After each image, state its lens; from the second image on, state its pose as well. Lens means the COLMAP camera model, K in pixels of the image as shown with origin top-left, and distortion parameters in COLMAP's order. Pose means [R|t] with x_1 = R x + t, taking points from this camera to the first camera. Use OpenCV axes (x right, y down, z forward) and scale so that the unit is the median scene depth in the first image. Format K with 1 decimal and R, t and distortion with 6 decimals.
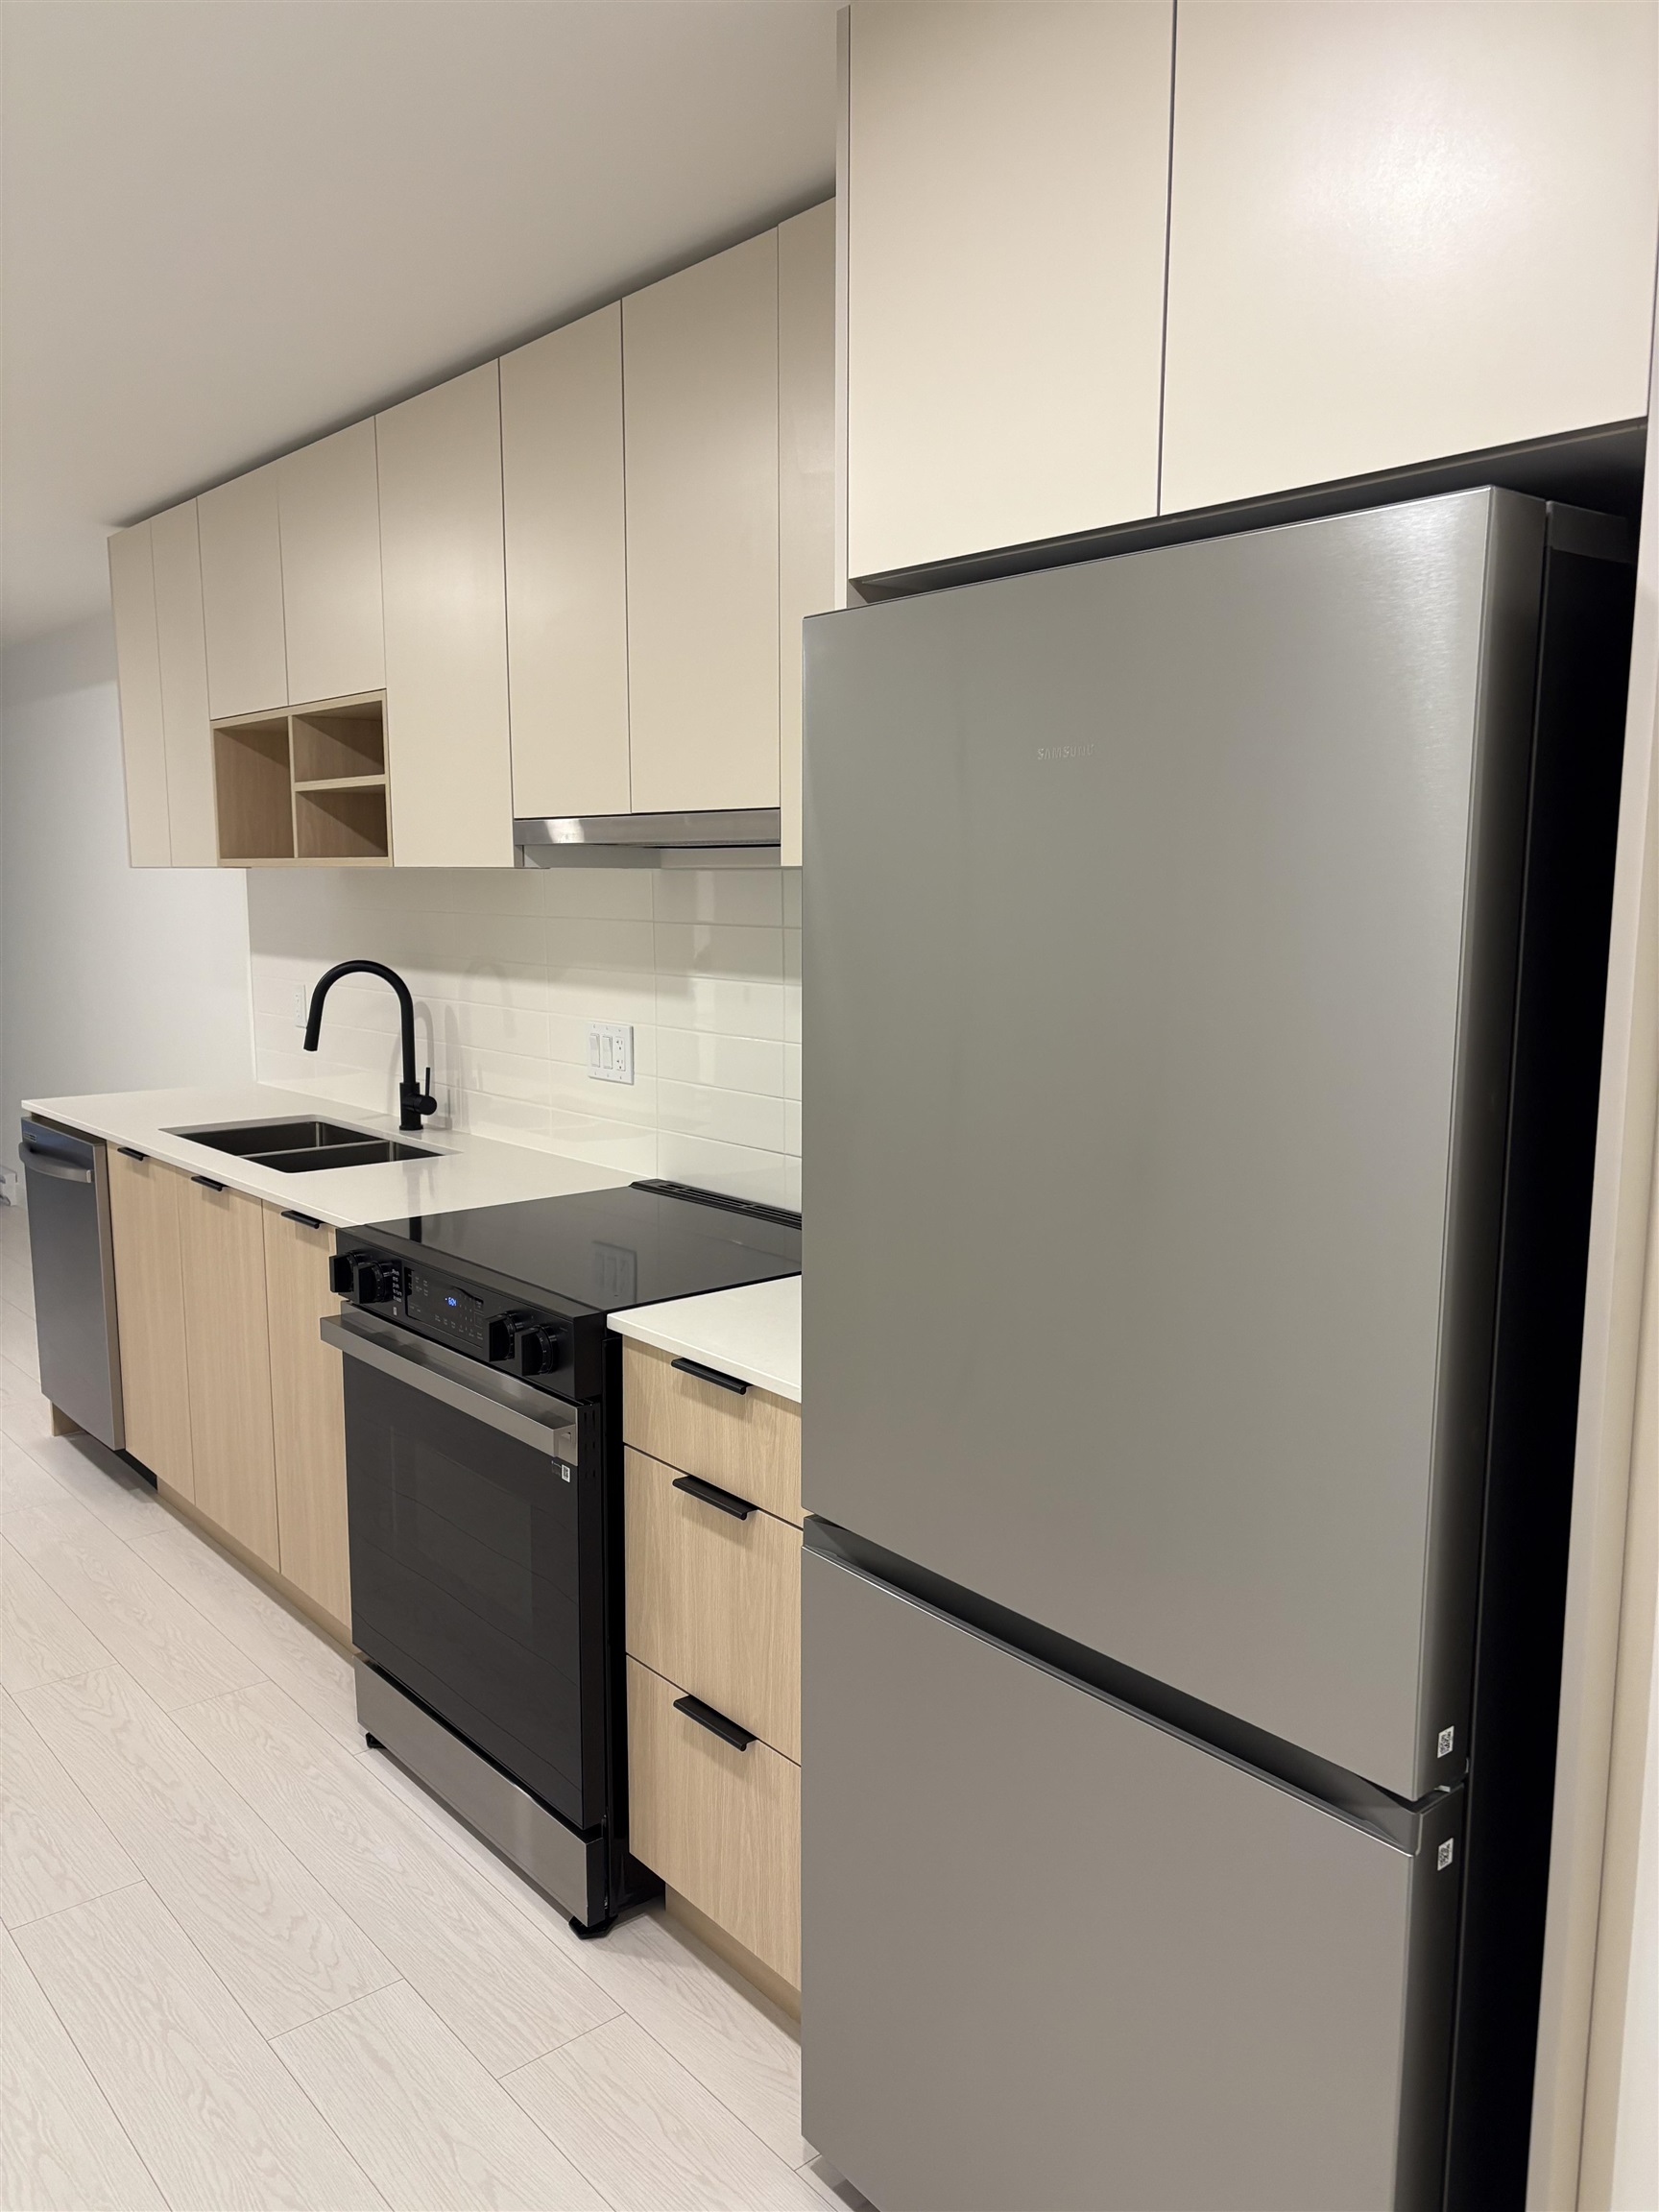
lens RADIAL K [[1680.7, 0, 821.7], [0, 1680.7, 1104.0], [0, 0, 1]] dist [0.053085, -0.053683]
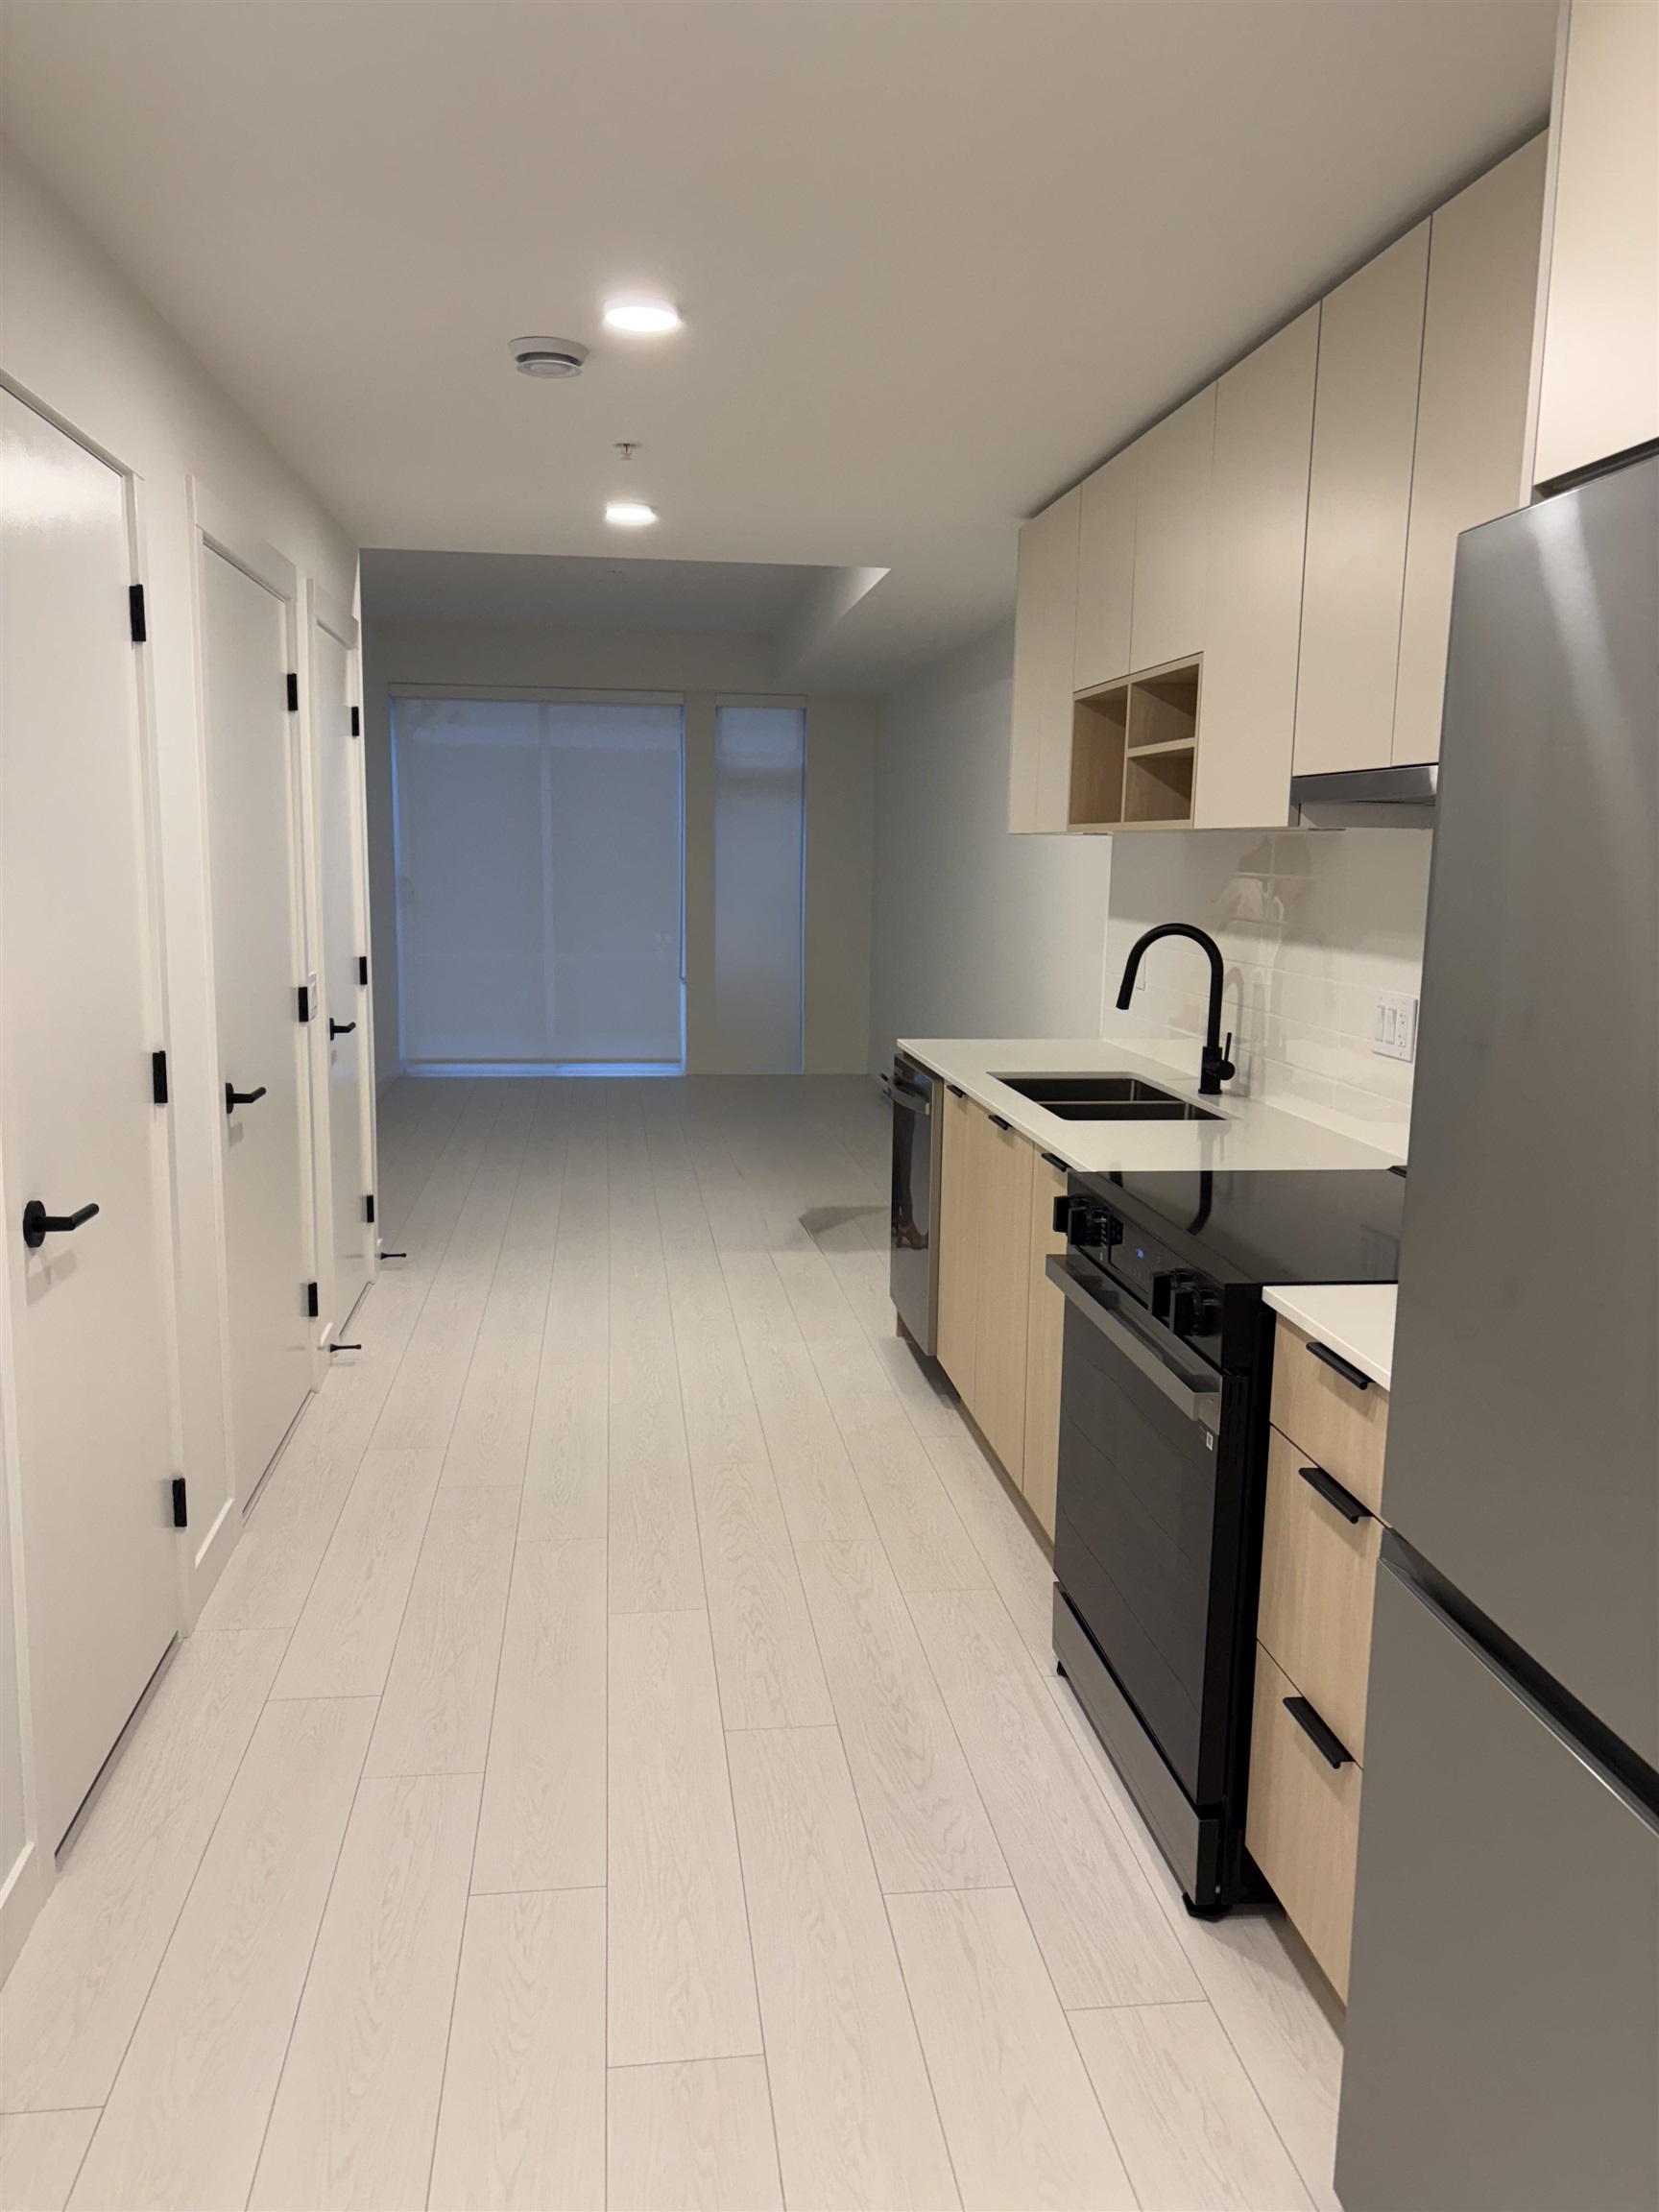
lens RADIAL K [[1680.7, 0, 793.4], [0, 1680.7, 1092.2], [0, 0, 1]] dist [0.053085, -0.053683]
pose [[0.833022, 0.091705, -0.545586, 0.134060], [-0.089047, 0.995533, 0.031375, 0.006817], [0.546026, 0.022447, 0.837467, 0.035525]]
